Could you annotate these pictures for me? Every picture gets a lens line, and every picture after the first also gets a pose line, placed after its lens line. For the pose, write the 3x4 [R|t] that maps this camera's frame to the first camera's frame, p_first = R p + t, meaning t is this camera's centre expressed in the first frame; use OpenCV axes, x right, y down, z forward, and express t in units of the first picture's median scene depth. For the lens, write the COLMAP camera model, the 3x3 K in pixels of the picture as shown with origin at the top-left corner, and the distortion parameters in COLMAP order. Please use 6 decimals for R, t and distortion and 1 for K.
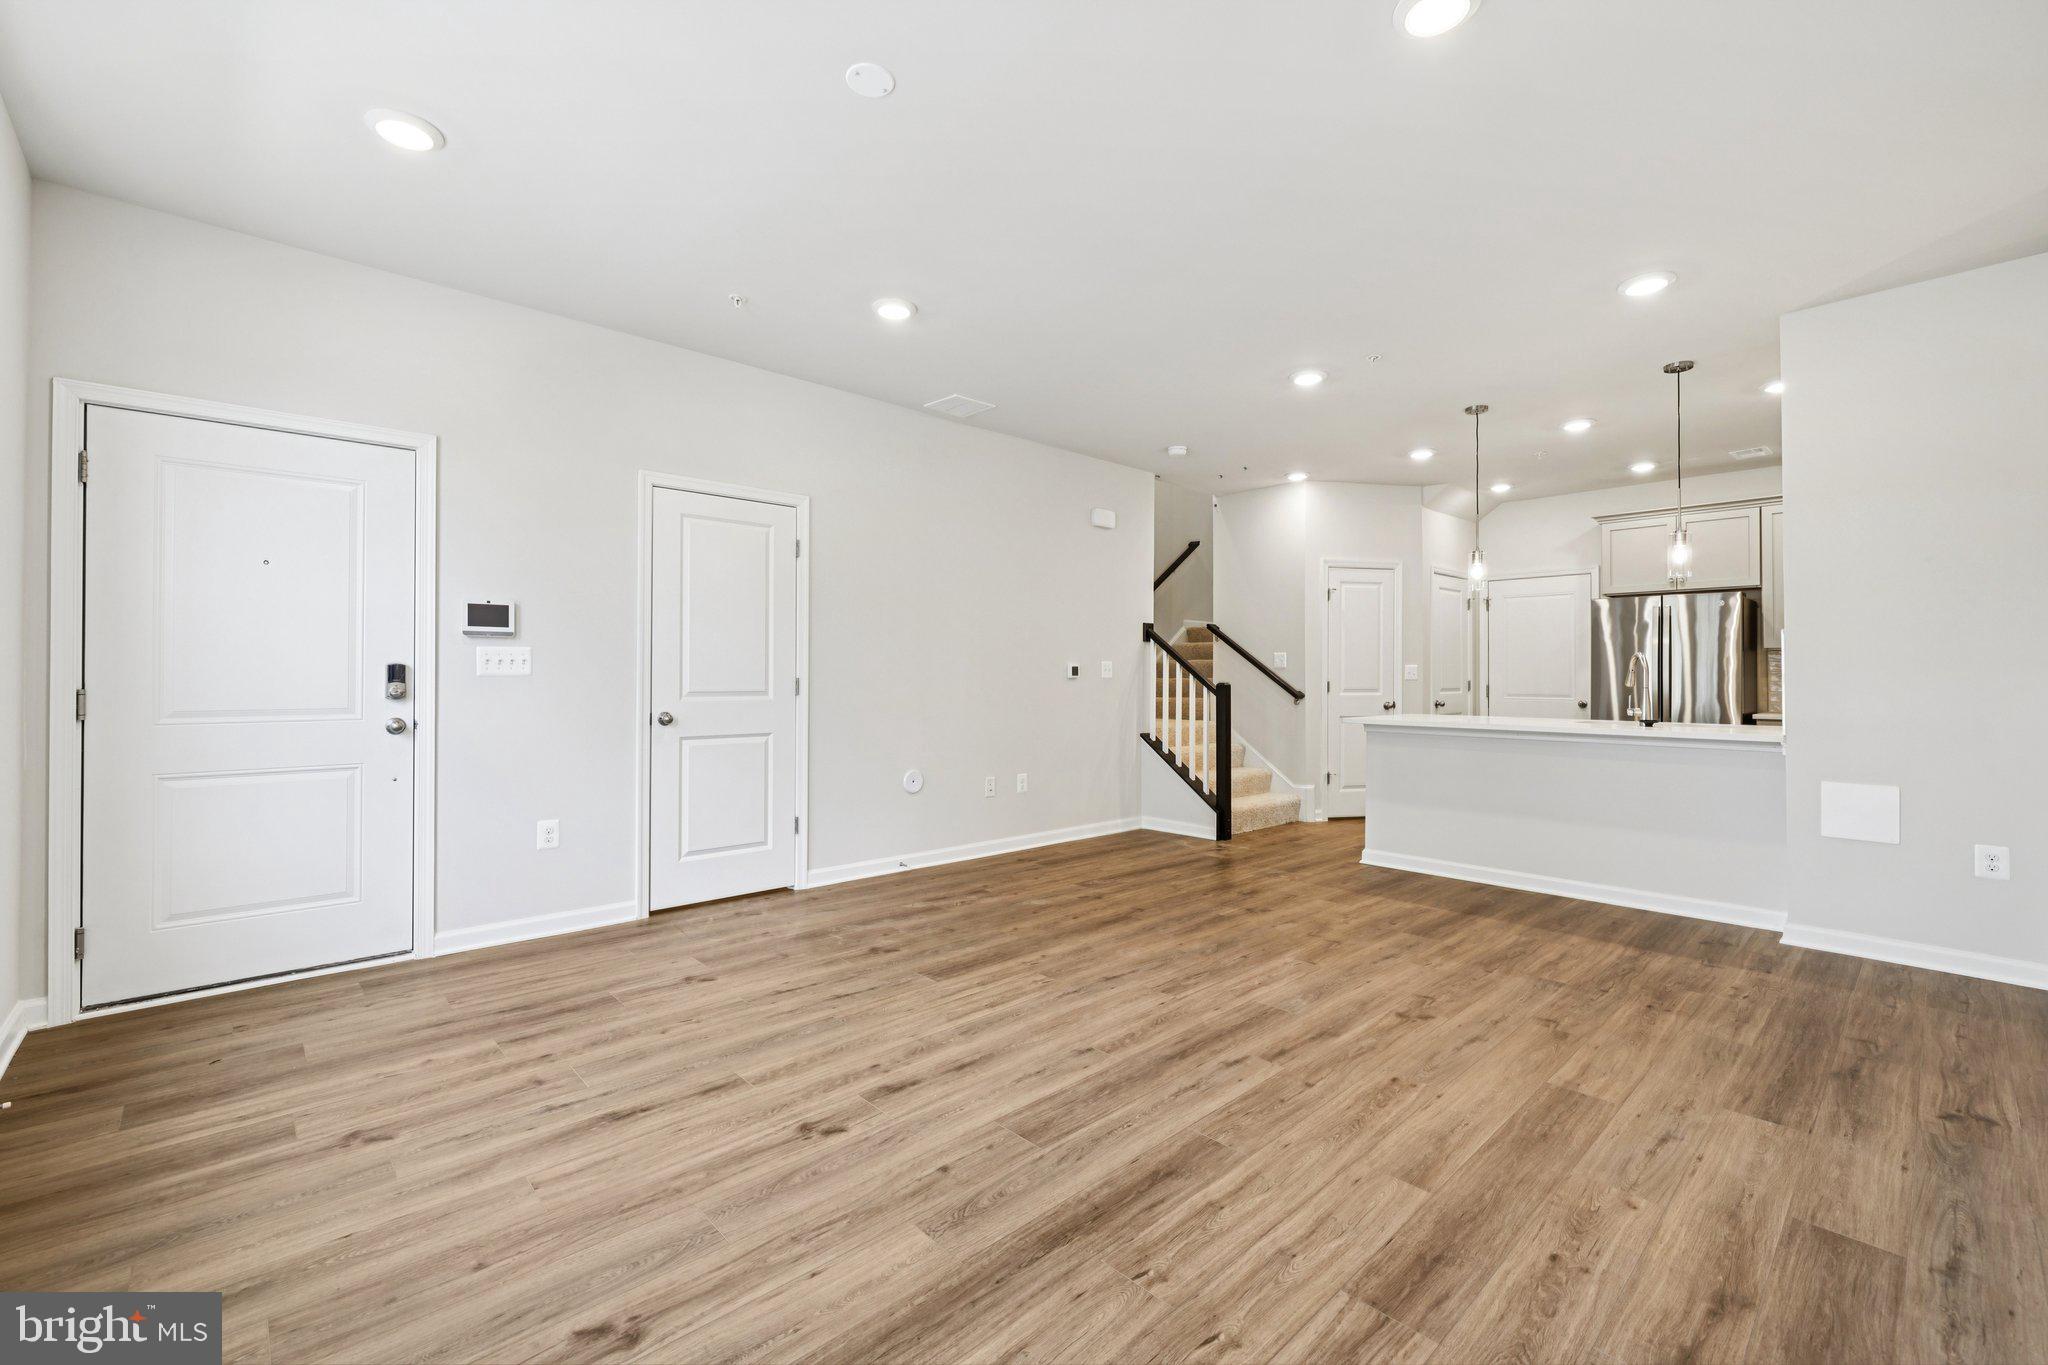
lens RADIAL K [[860.1, 0, 1008.7], [0, 860.1, 678.5], [0, 0, 1]] dist [-0.000208, -0.001030]
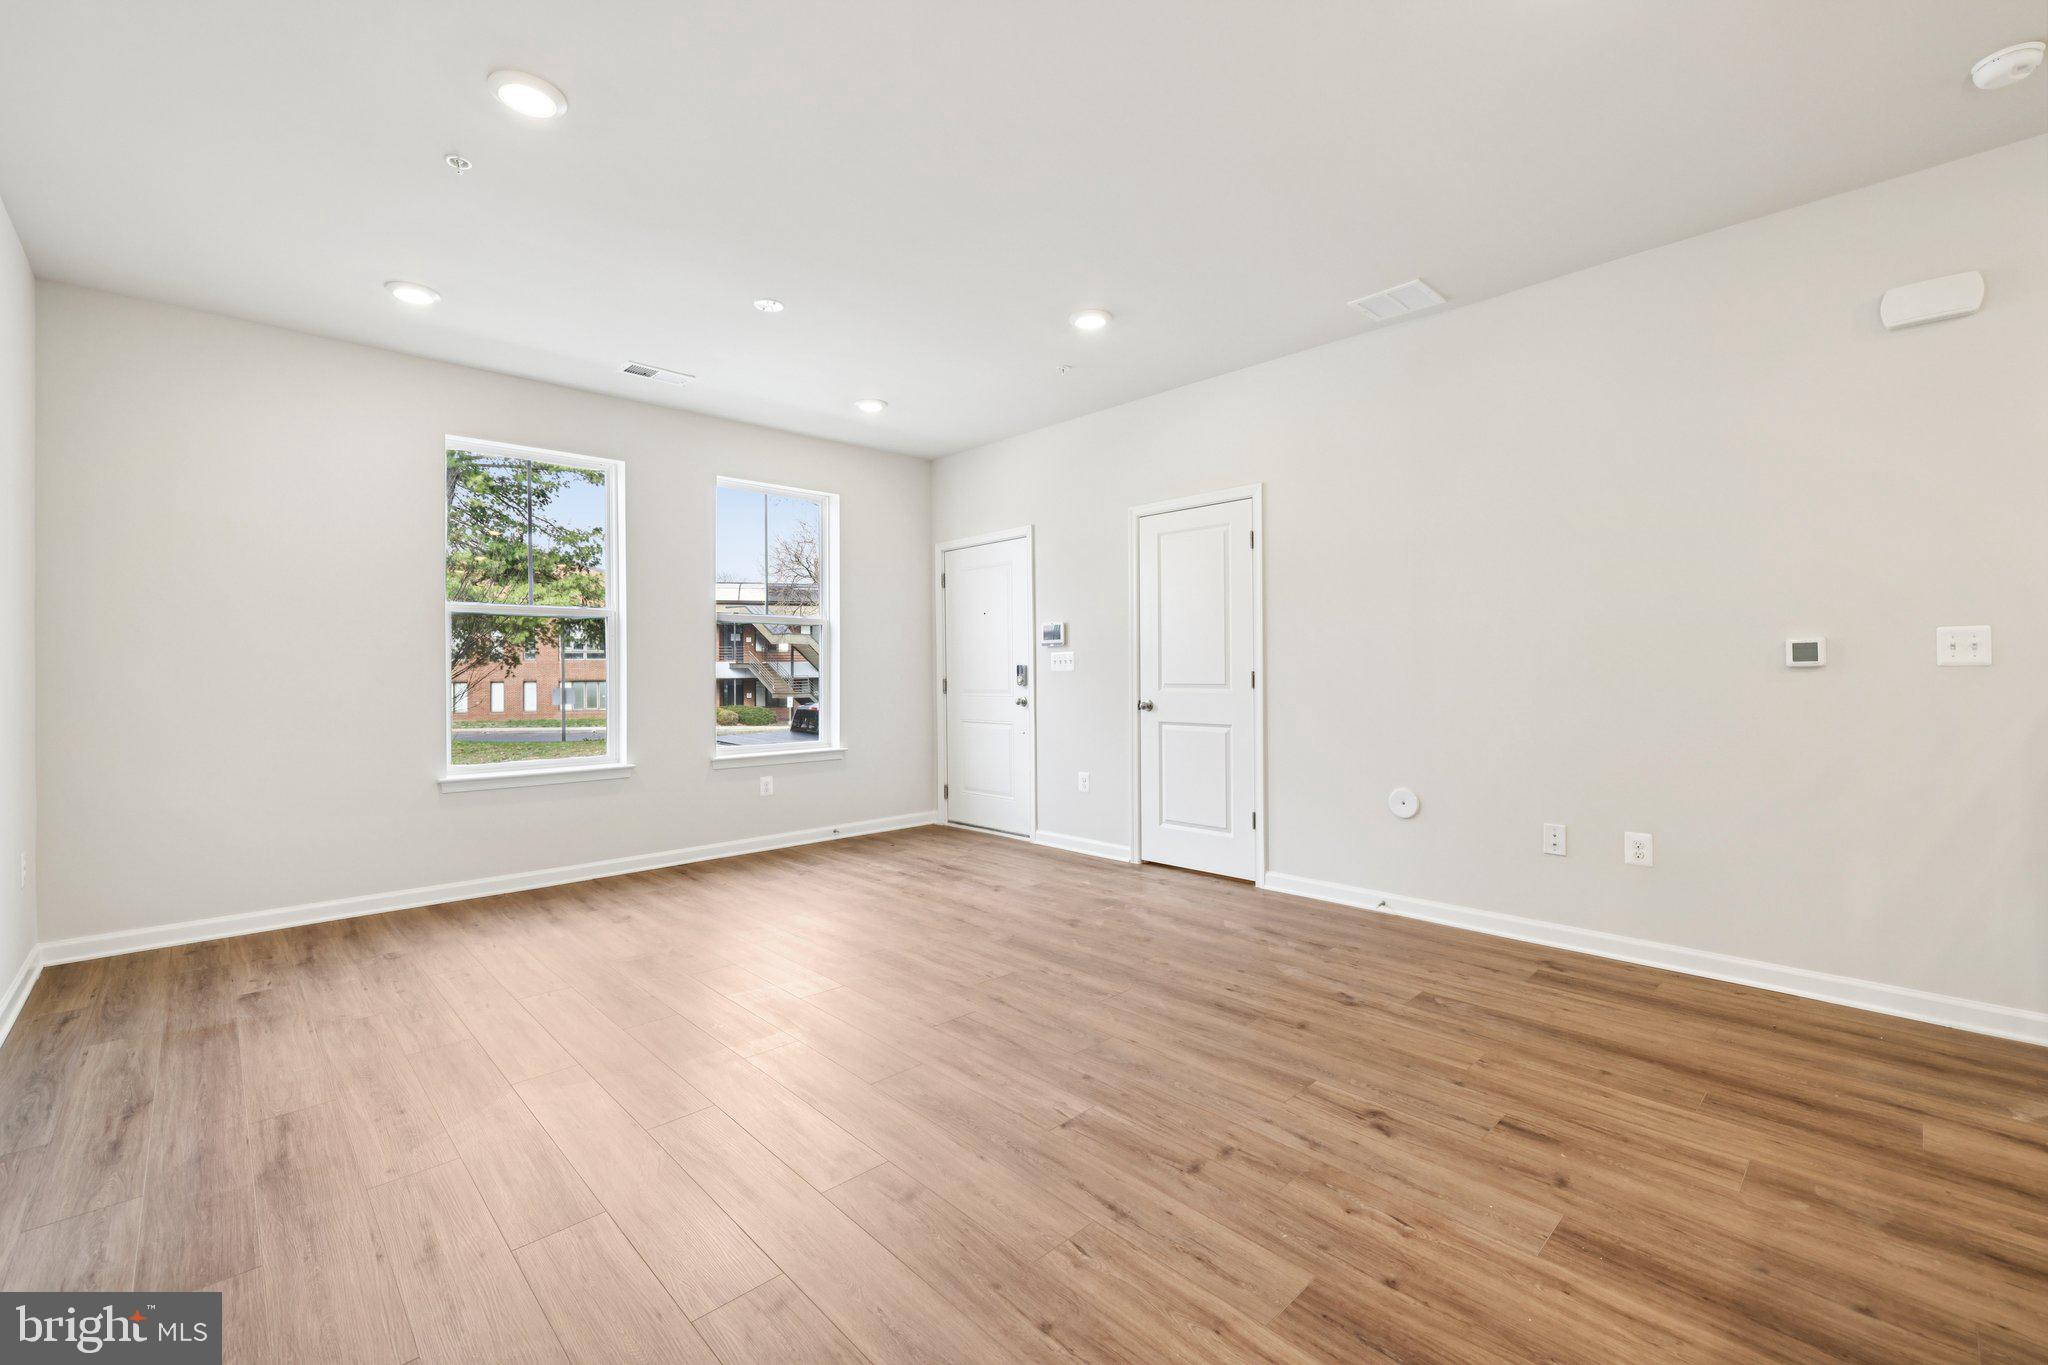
lens RADIAL K [[860.1, 0, 1019.8], [0, 860.1, 671.3], [0, 0, 1]] dist [-0.000208, -0.001030]
pose [[0.017403, -0.004669, -0.999838, 1.030125], [0.006357, 0.999969, -0.004559, 0.003719], [0.999828, -0.006276, 0.017432, 1.006365]]
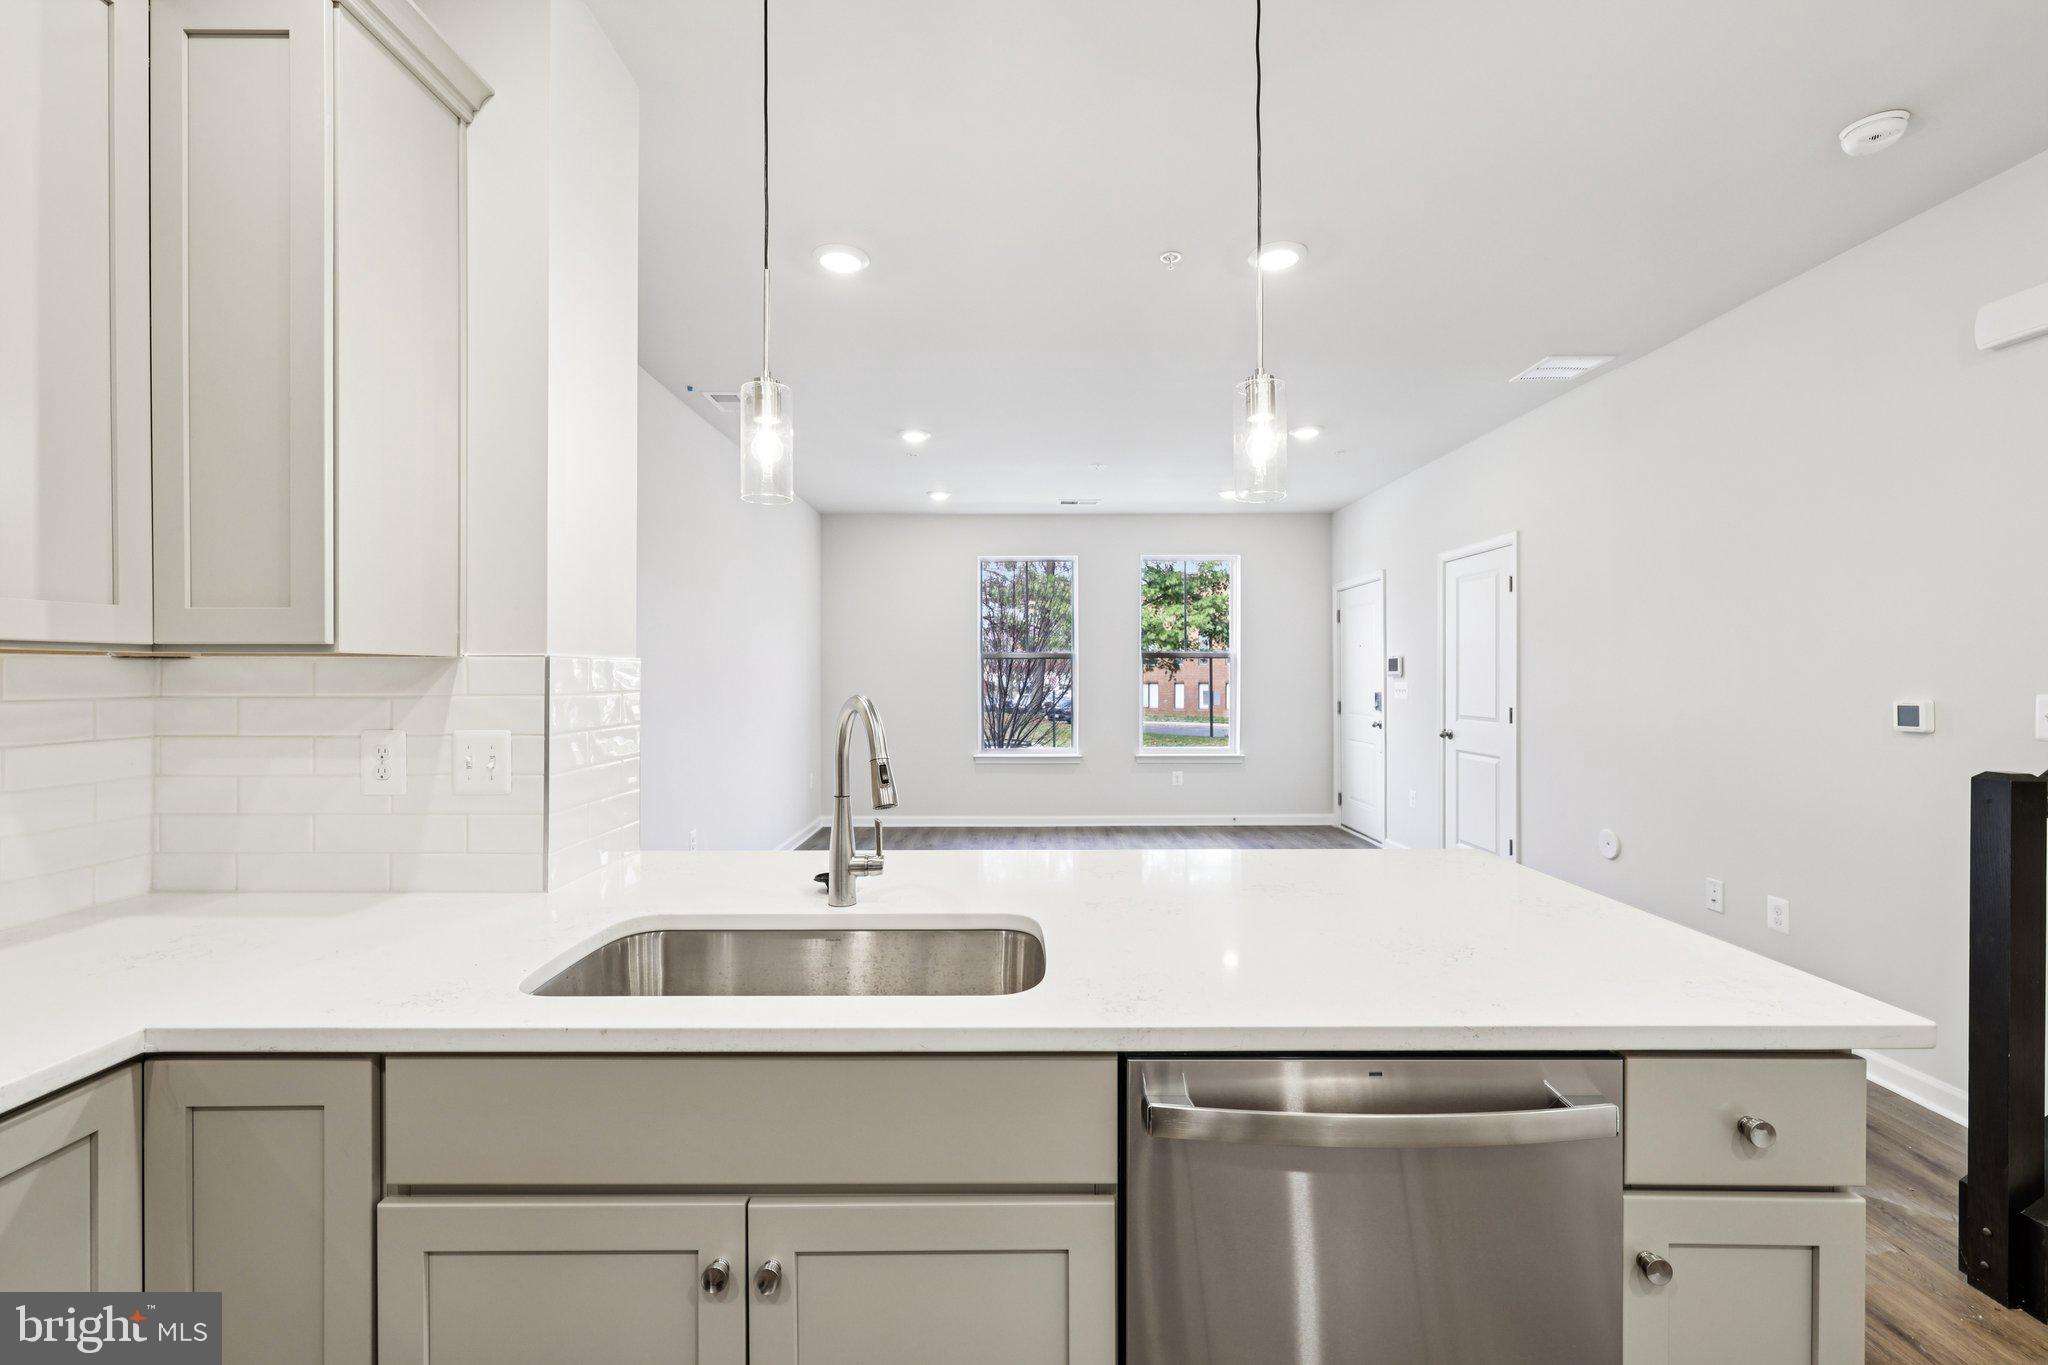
lens RADIAL K [[860.1, 0, 1019.8], [0, 860.1, 673.0], [0, 0, 1]] dist [-0.000208, -0.001030]
pose [[-0.672948, -0.005672, -0.739668, 1.310423], [-0.002411, 0.999982, -0.005475, -0.049388], [0.739686, -0.001901, -0.672950, 1.774343]]
